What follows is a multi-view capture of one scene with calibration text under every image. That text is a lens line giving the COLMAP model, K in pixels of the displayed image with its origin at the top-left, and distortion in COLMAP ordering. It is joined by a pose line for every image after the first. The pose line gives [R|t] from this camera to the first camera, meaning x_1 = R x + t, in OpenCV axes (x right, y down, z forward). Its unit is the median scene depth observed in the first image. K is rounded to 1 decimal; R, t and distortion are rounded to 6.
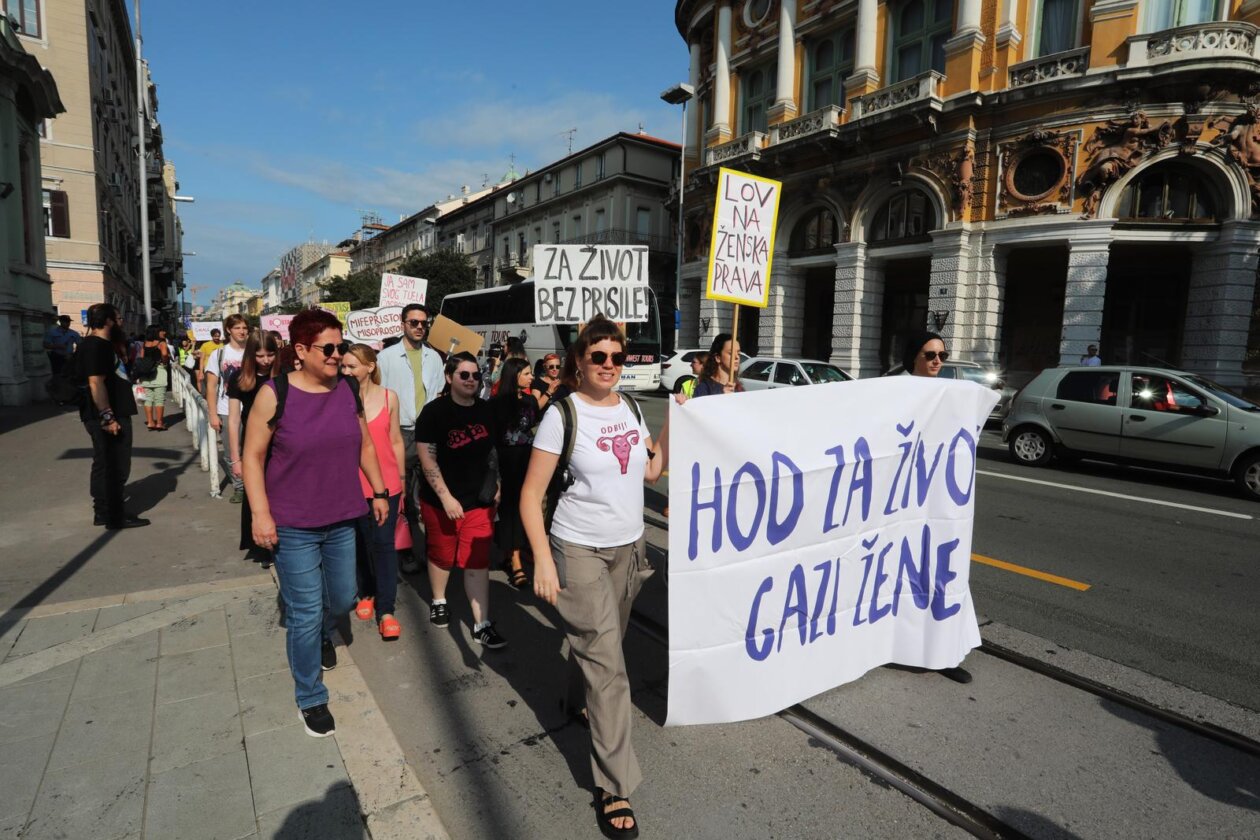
lens RADIAL K [[644.8, 0, 621.5], [0, 644.8, 423.0], [0, 0, 1]] dist [-0.059922, 0.030247]
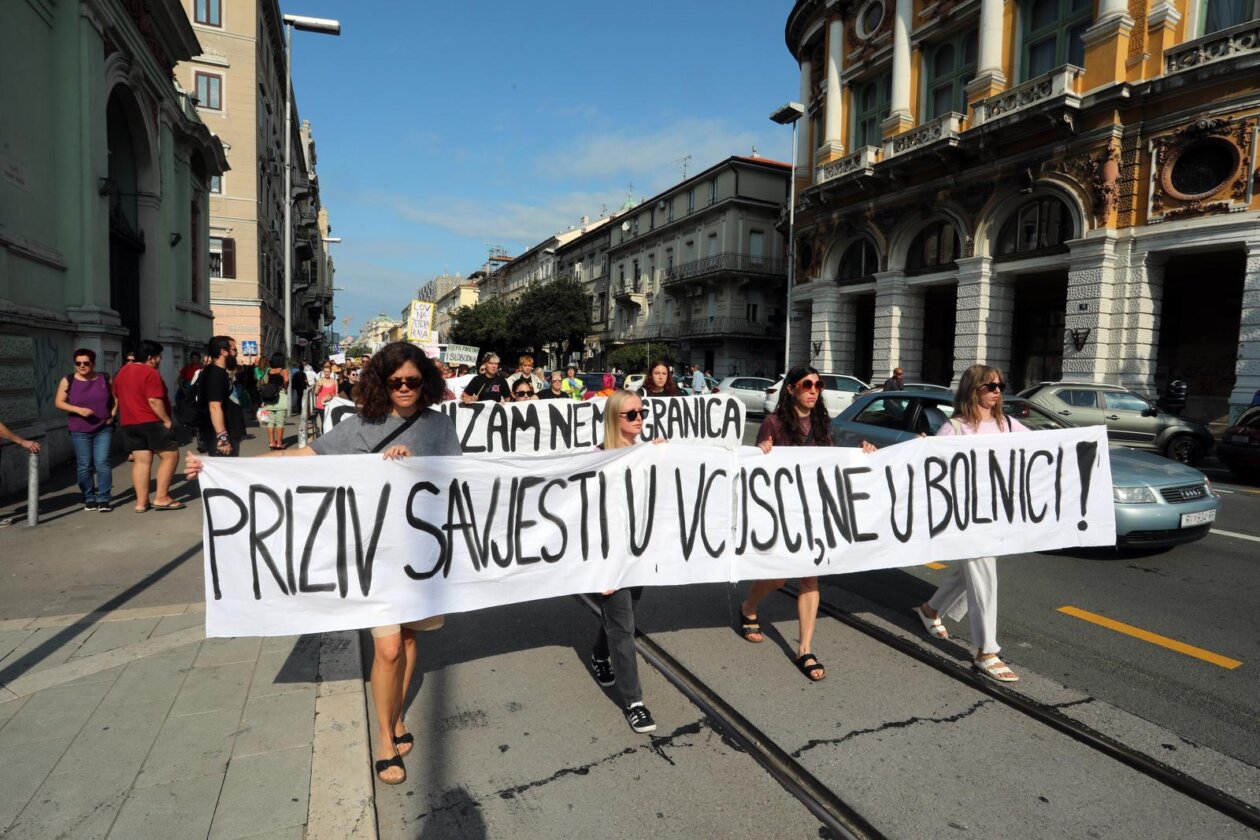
lens RADIAL K [[644.8, 0, 621.5], [0, 644.8, 423.0], [0, 0, 1]] dist [-0.059922, 0.030247]
pose [[0.983048, 0.007632, -0.183189, 0.026467], [-0.014599, 0.999219, -0.036712, -0.001522], [0.182765, 0.038764, 0.982392, 0.013968]]
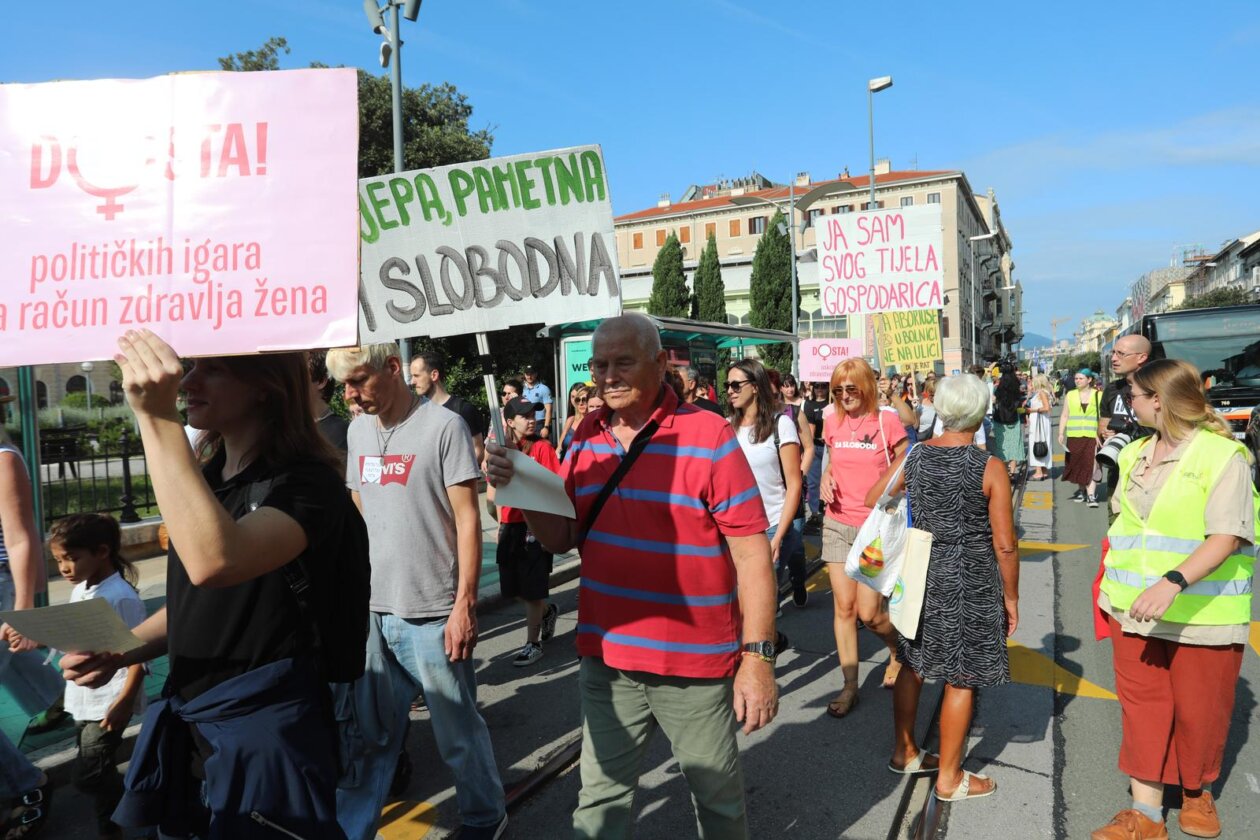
lens RADIAL K [[842.1, 0, 630.9], [0, 842.1, 452.9], [0, 0, 1]] dist [0.001274, 0.093944]
pose [[0.483938, 0.011025, -0.875033, 1.626525], [-0.045056, 0.998908, -0.012333, 0.269996], [0.873942, 0.045393, 0.483906, -1.927060]]
